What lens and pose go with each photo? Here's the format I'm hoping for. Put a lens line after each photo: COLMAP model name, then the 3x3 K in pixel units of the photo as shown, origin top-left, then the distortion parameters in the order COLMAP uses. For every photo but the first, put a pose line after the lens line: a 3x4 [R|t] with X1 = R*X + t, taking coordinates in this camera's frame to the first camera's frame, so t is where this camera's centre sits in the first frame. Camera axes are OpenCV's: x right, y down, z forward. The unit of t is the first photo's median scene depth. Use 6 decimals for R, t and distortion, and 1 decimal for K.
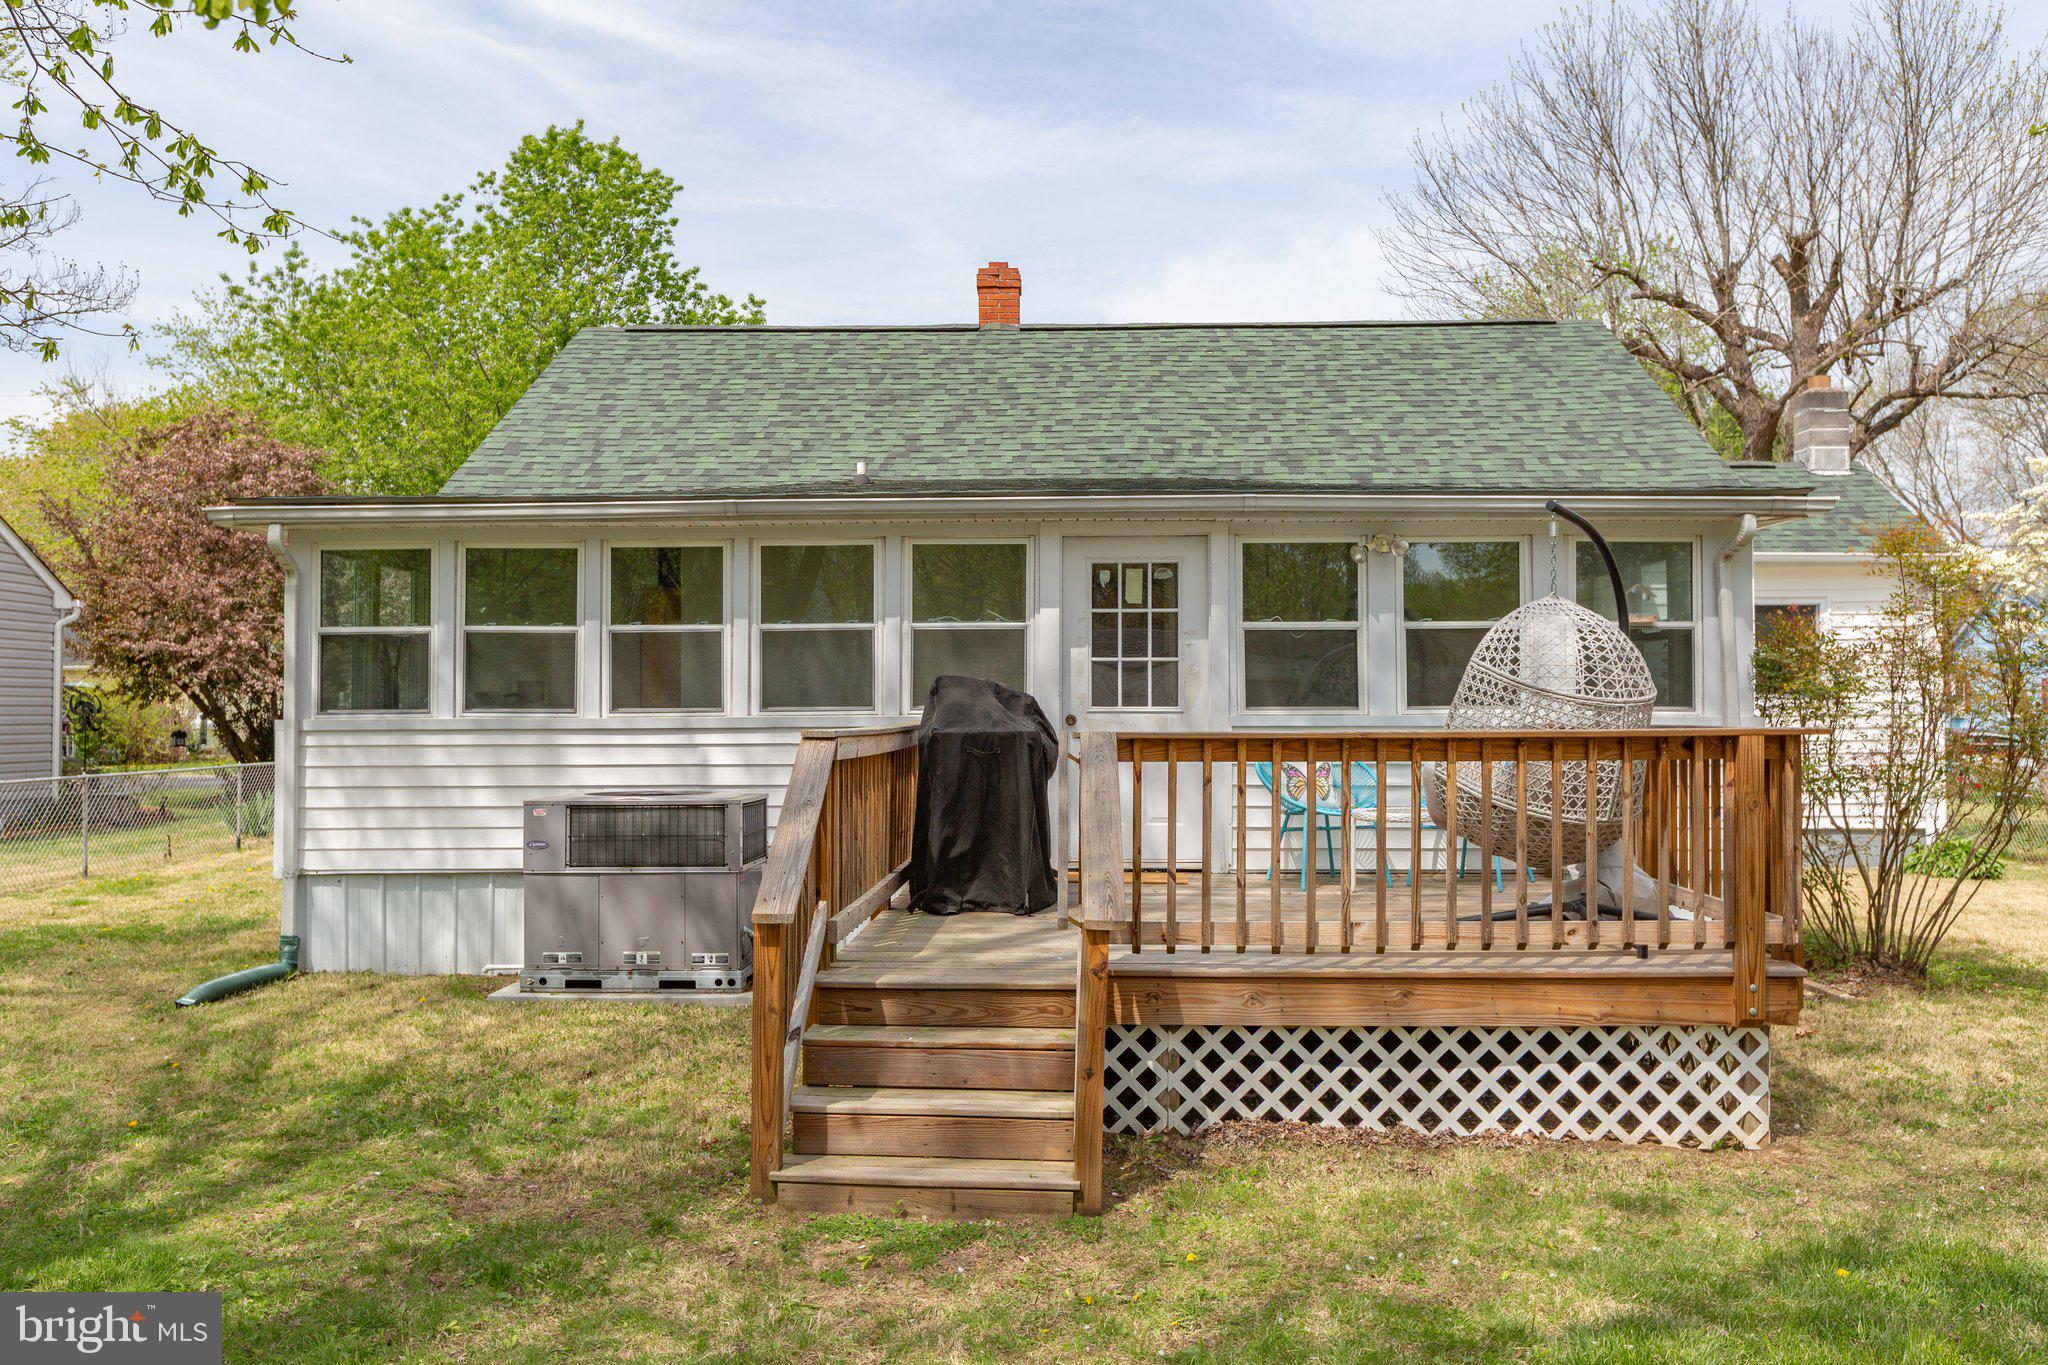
lens RADIAL K [[1704.6, 0, 1029.2], [0, 1704.6, 680.4], [0, 0, 1]] dist [-0.002902, -0.002624]
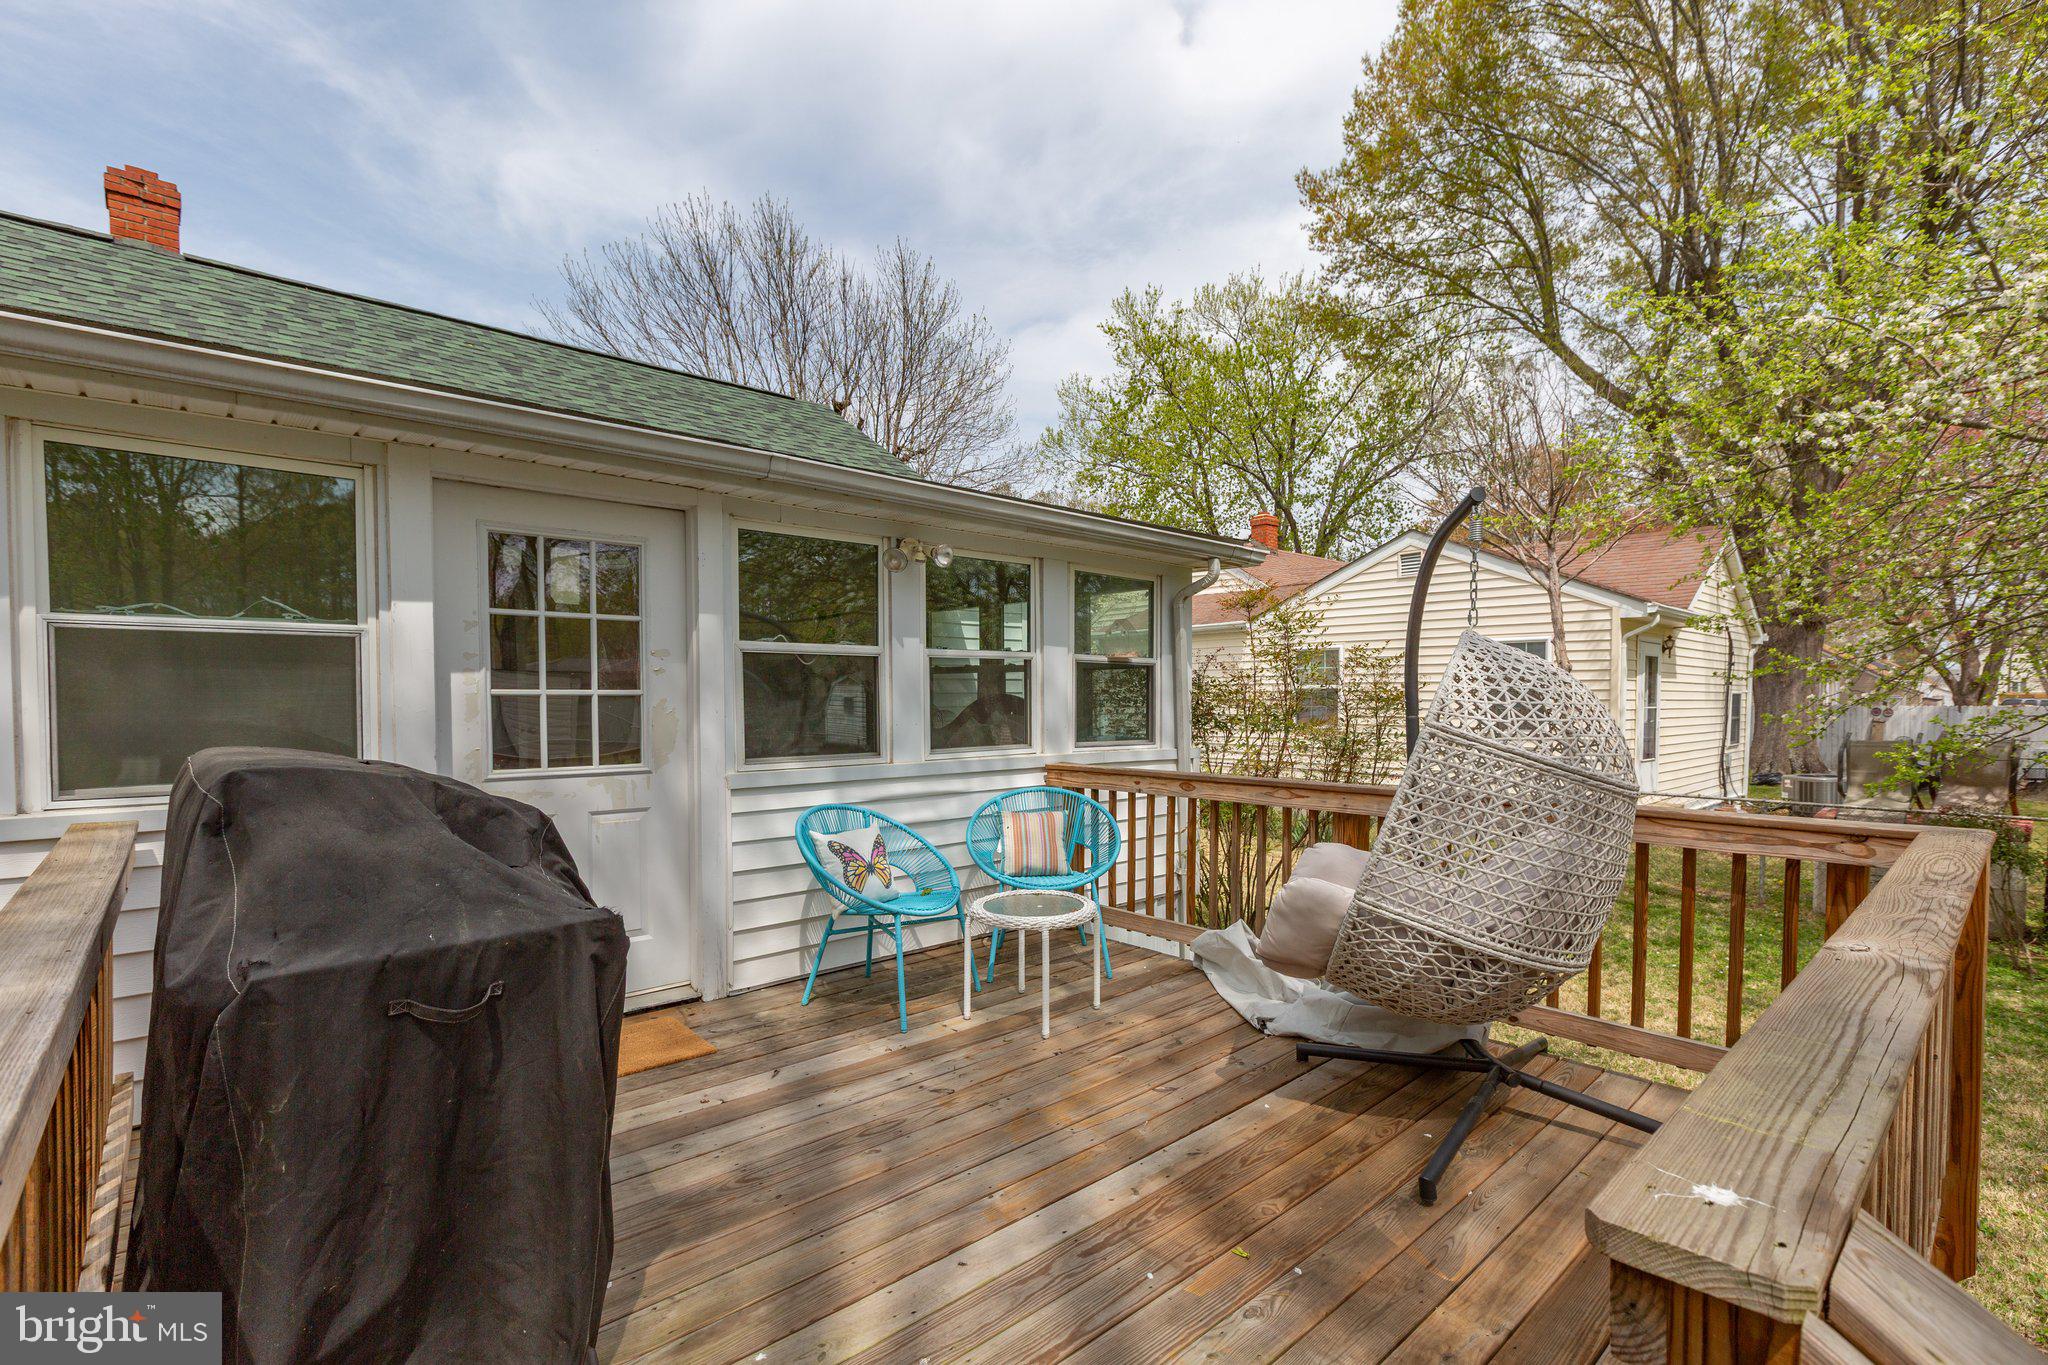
lens RADIAL K [[915.8, 0, 1041.2], [0, 915.8, 702.6], [0, 0, 1]] dist [-0.002765, -0.001439]
pose [[0.688839, -0.011489, 0.724824, -0.062499], [-0.005893, 0.999753, 0.021447, -0.016848], [-0.724891, -0.019045, 0.688601, 0.640209]]
